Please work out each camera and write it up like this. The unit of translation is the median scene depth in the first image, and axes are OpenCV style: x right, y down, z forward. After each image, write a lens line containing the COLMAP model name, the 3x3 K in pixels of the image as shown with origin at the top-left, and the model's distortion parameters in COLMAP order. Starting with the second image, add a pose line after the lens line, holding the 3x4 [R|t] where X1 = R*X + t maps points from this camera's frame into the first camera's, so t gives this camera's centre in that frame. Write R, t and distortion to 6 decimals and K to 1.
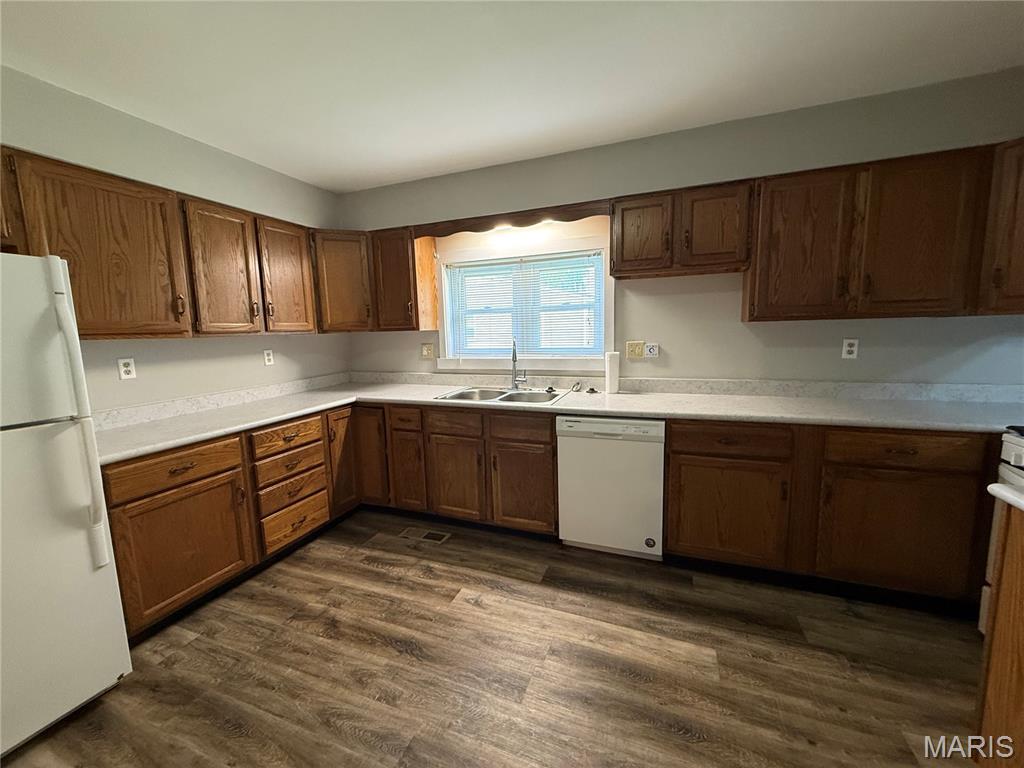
lens RADIAL K [[407.3, 0, 508.6], [0, 407.3, 383.1], [0, 0, 1]] dist [0.000297, 0.000432]
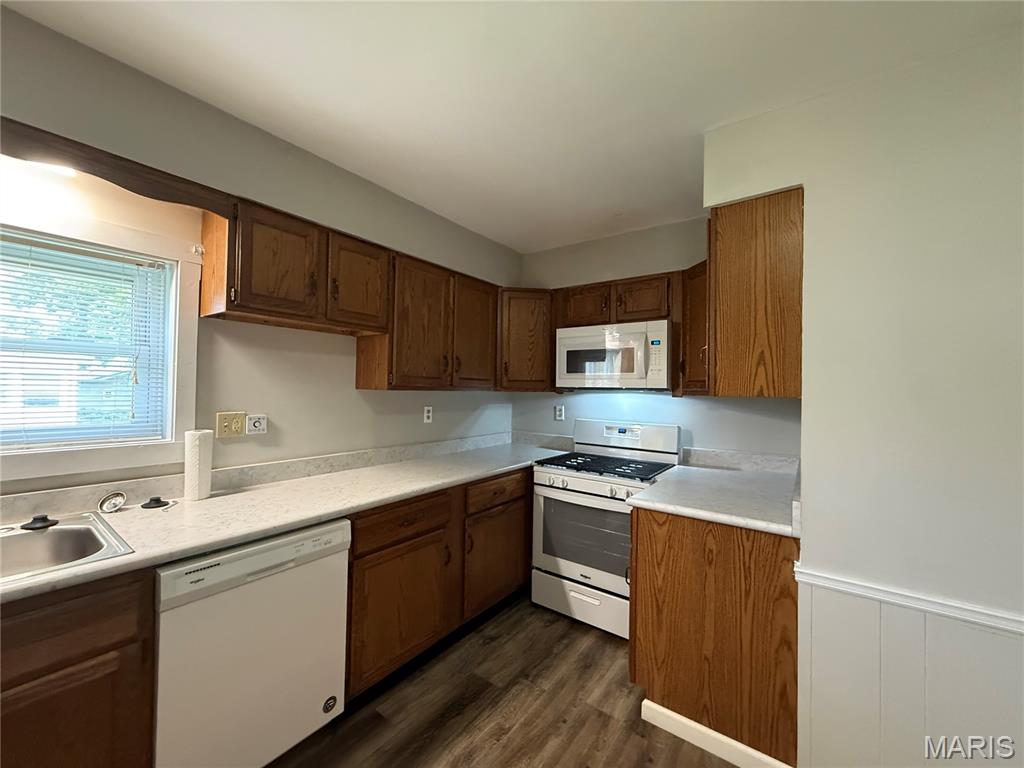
lens RADIAL K [[407.3, 0, 508.6], [0, 407.3, 383.1], [0, 0, 1]] dist [0.000297, 0.000432]
pose [[0.263254, 0.043486, 0.963746, -0.267194], [0.099300, 0.992456, -0.071907, -0.069961], [-0.959602, 0.114630, 0.256950, 0.481618]]
